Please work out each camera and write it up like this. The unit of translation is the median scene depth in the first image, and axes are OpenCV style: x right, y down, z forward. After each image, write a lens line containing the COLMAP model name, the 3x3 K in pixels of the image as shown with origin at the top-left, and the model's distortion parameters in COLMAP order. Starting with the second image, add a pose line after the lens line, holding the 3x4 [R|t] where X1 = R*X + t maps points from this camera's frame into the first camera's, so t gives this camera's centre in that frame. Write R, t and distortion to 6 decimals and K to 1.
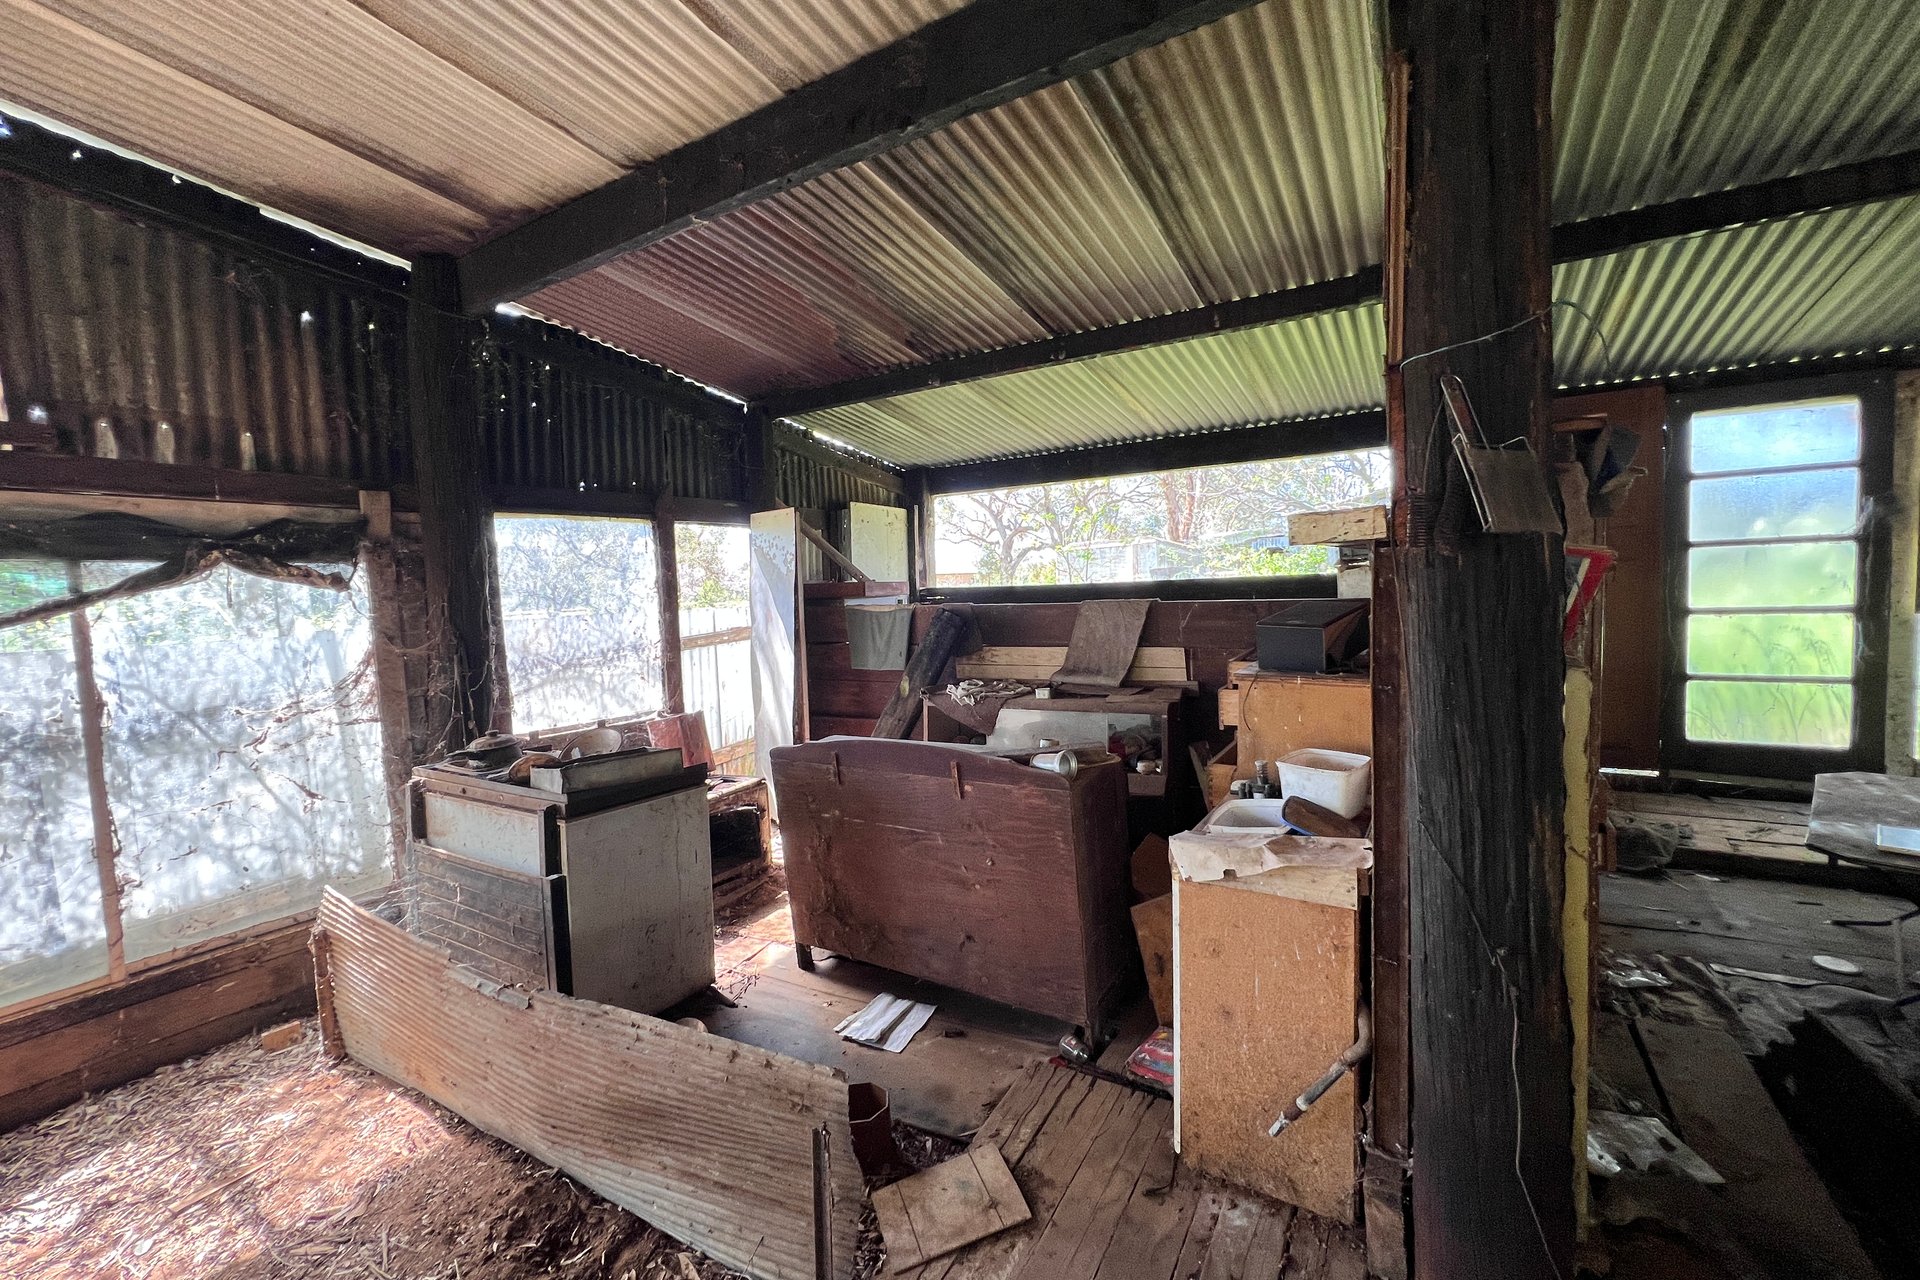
lens RADIAL K [[783.2, 0, 960.0], [0, 783.2, 640.0], [0, 0, 1]] dist [-0.001747, -0.000009]
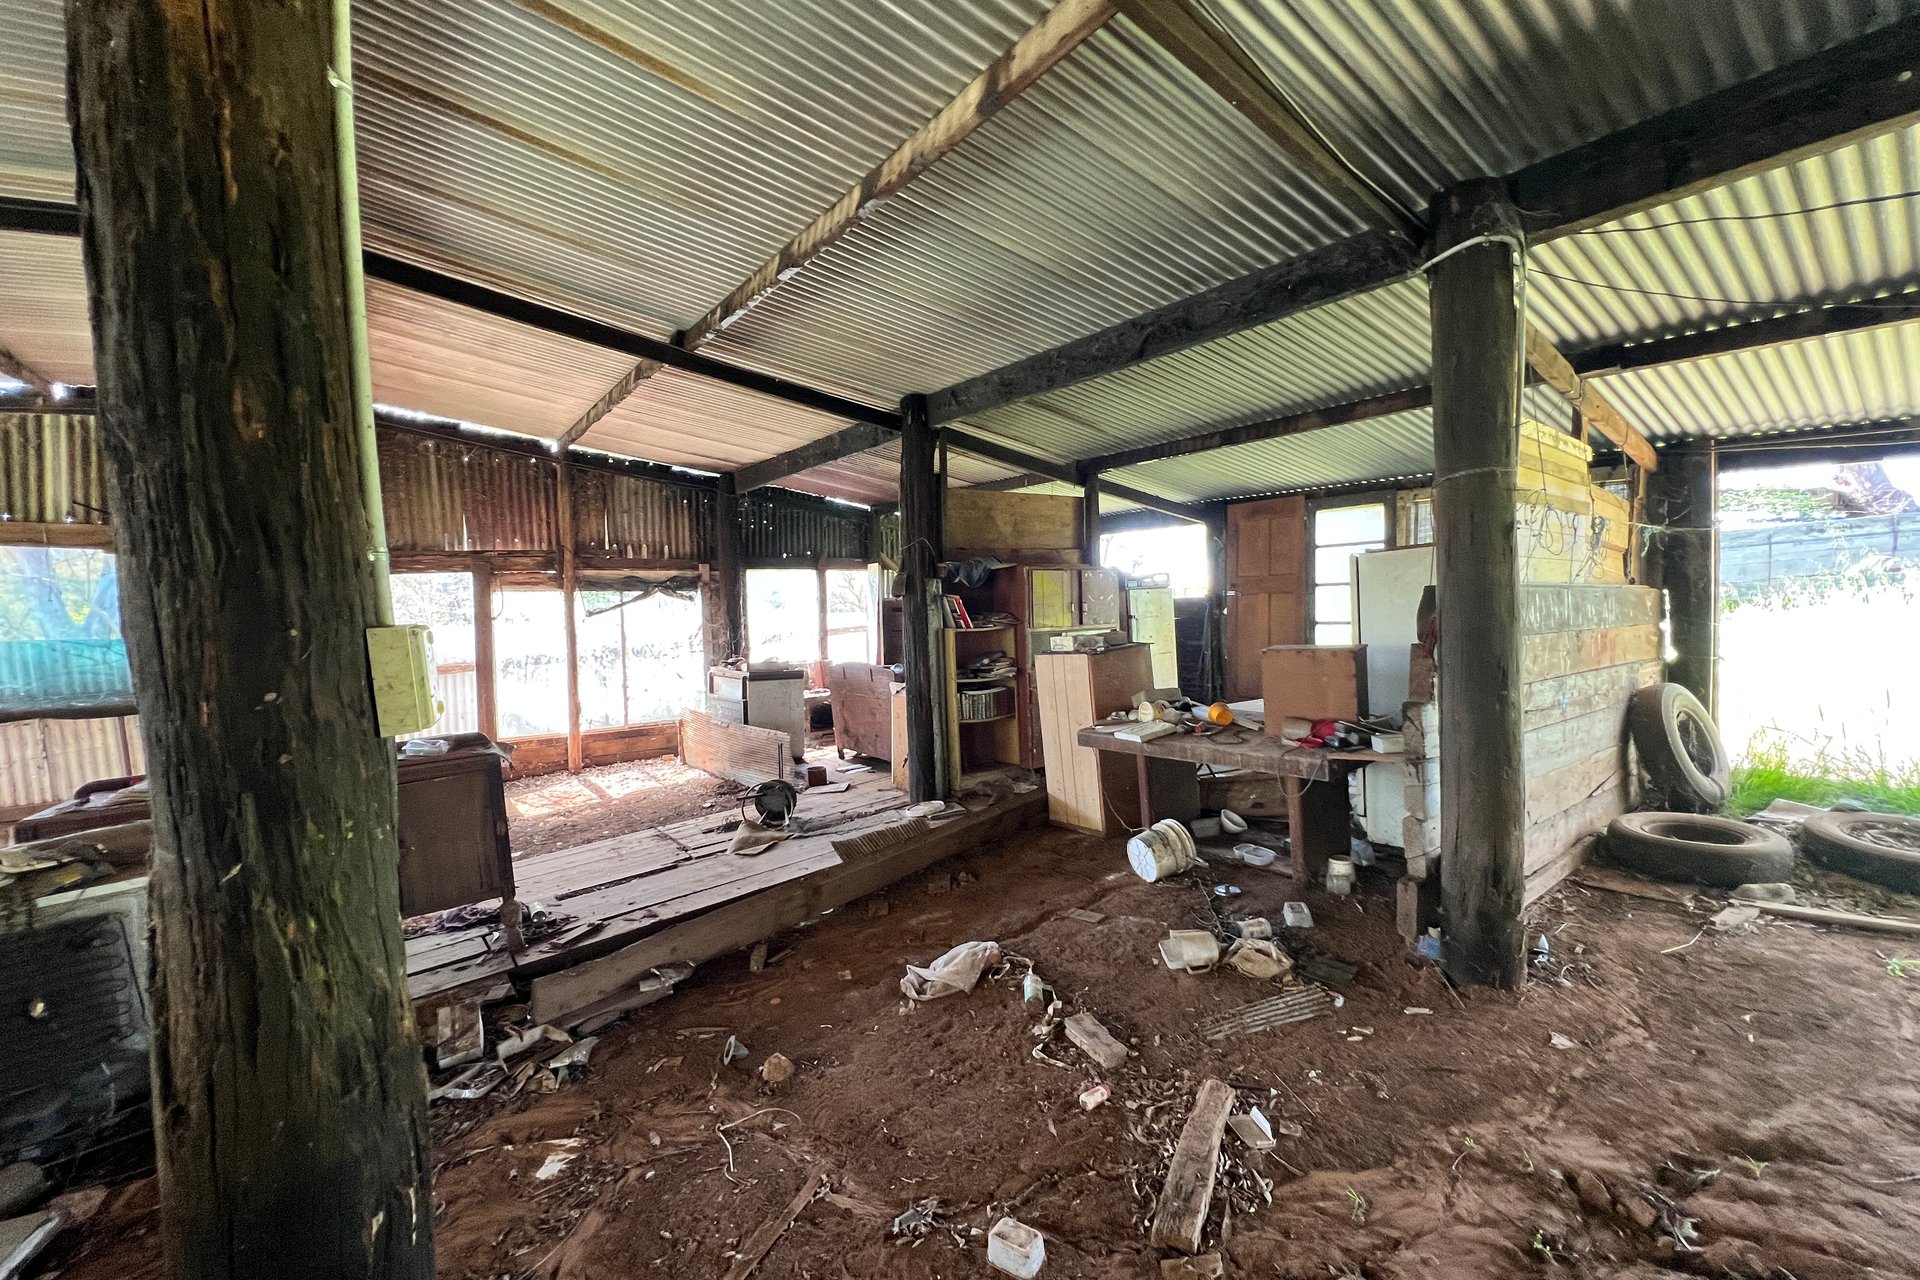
lens RADIAL K [[783.2, 0, 960.0], [0, 783.2, 640.0], [0, 0, 1]] dist [-0.001747, -0.000009]
pose [[0.931449, 0.031104, -0.362539, 1.090651], [-0.035645, 0.999347, -0.005840, 0.053914], [0.362121, 0.018362, 0.931950, -1.222218]]
